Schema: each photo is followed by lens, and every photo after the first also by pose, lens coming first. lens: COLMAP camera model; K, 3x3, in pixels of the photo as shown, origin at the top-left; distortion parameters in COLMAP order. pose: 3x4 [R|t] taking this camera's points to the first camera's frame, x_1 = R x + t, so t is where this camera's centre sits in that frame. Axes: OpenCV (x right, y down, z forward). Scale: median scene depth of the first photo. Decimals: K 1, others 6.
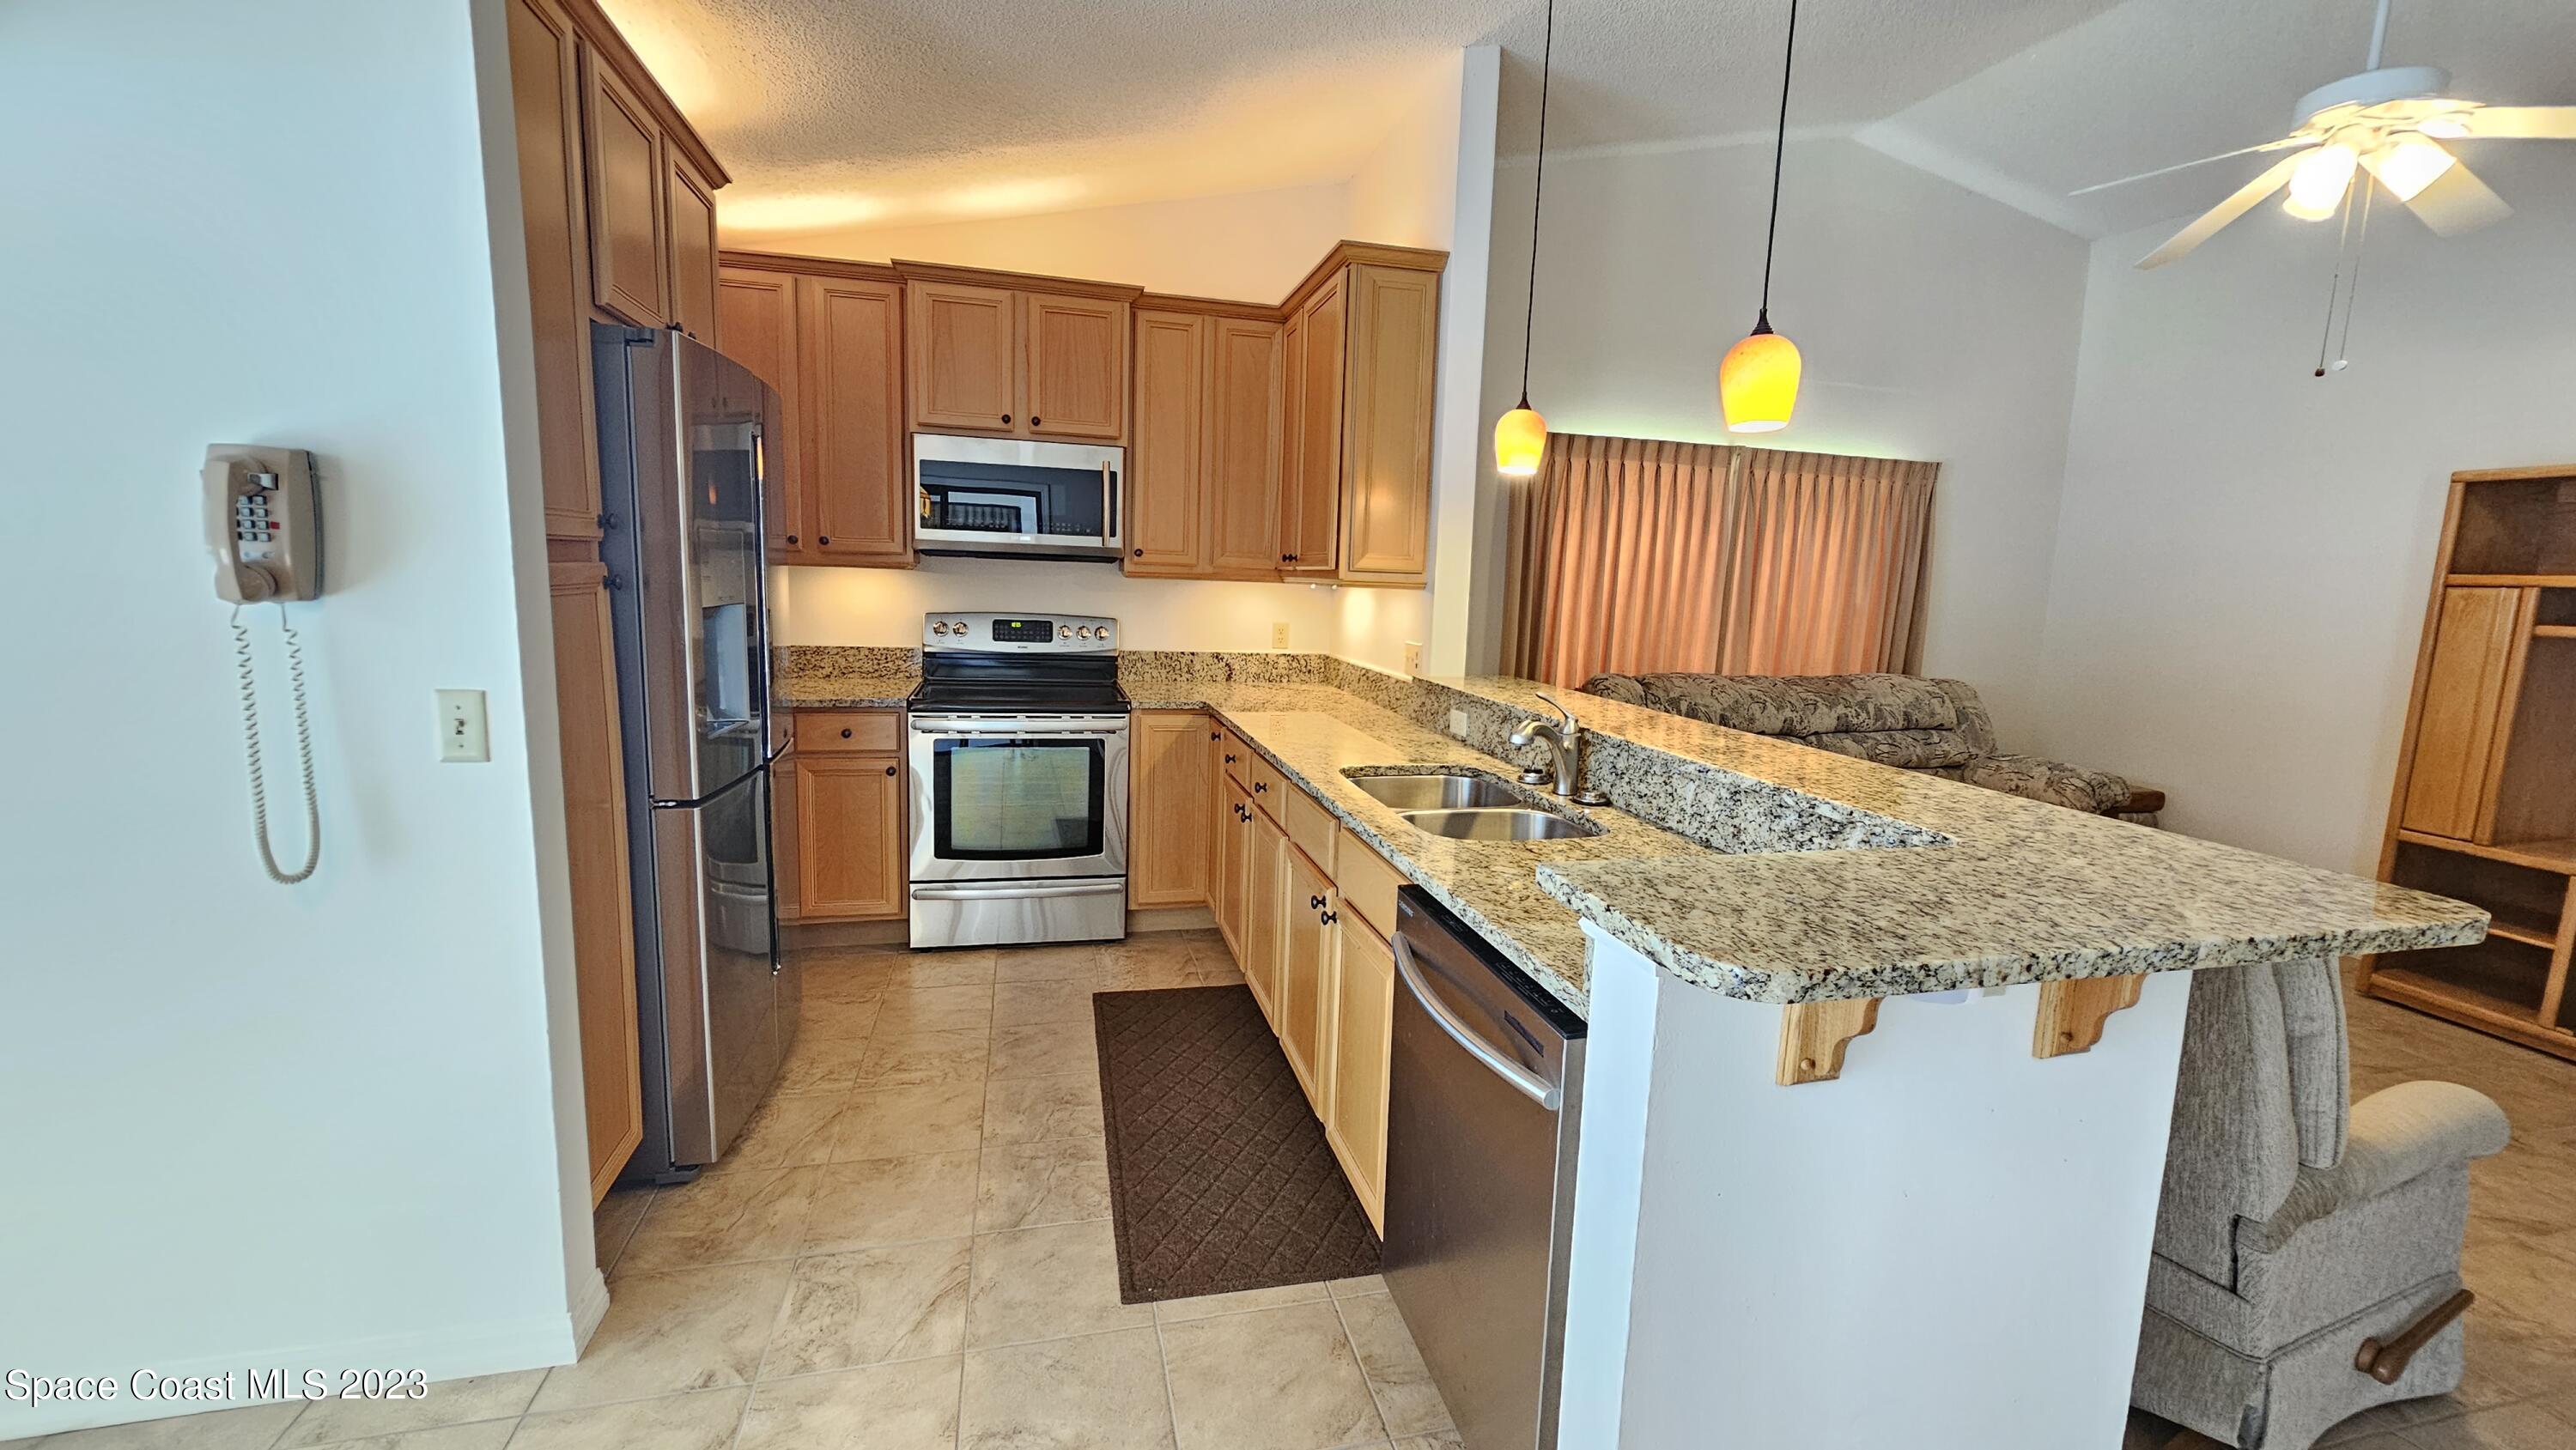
lens RADIAL K [[1082.3, 0, 1288.0], [0, 1082.3, 725.0], [0, 0, 1]] dist [0.022500, -0.007367]
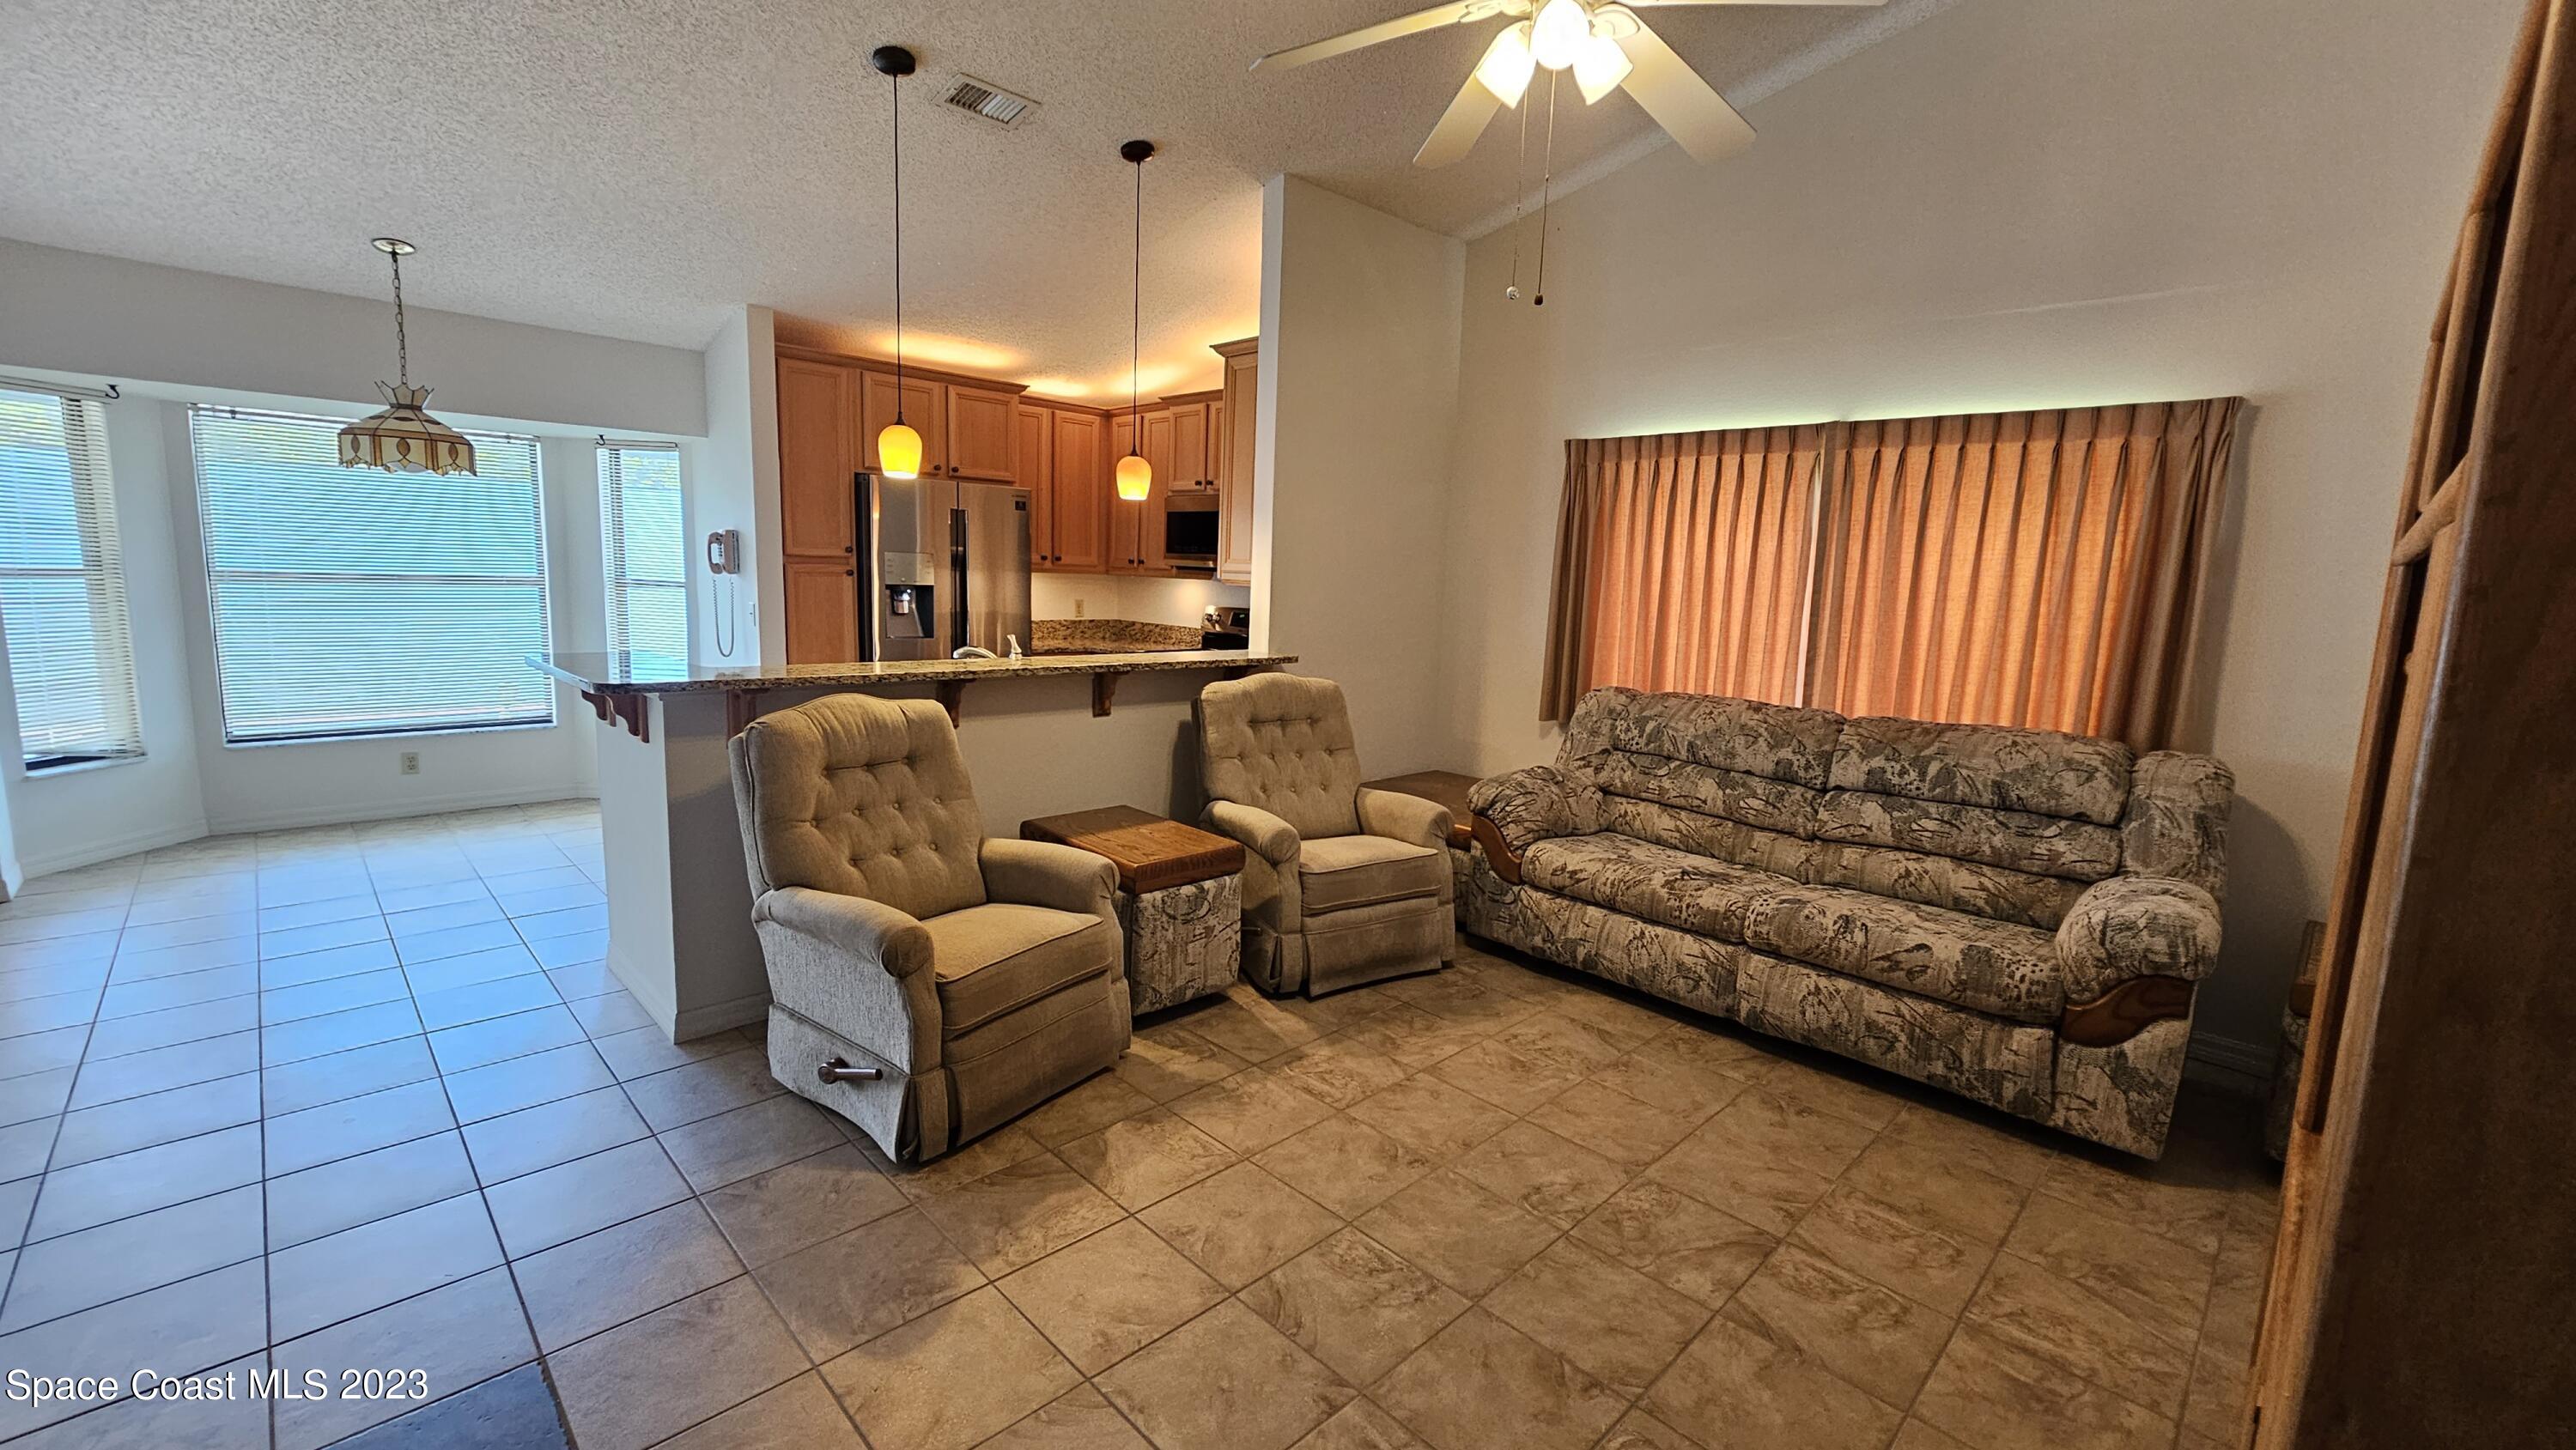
lens RADIAL K [[1082.3, 0, 1288.0], [0, 1082.3, 725.0], [0, 0, 1]] dist [0.022500, -0.007367]
pose [[0.526789, 0.106690, -0.843274, 0.932722], [-0.145874, 0.988720, 0.033965, -0.006148], [0.837385, 0.105119, 0.536410, 0.267853]]
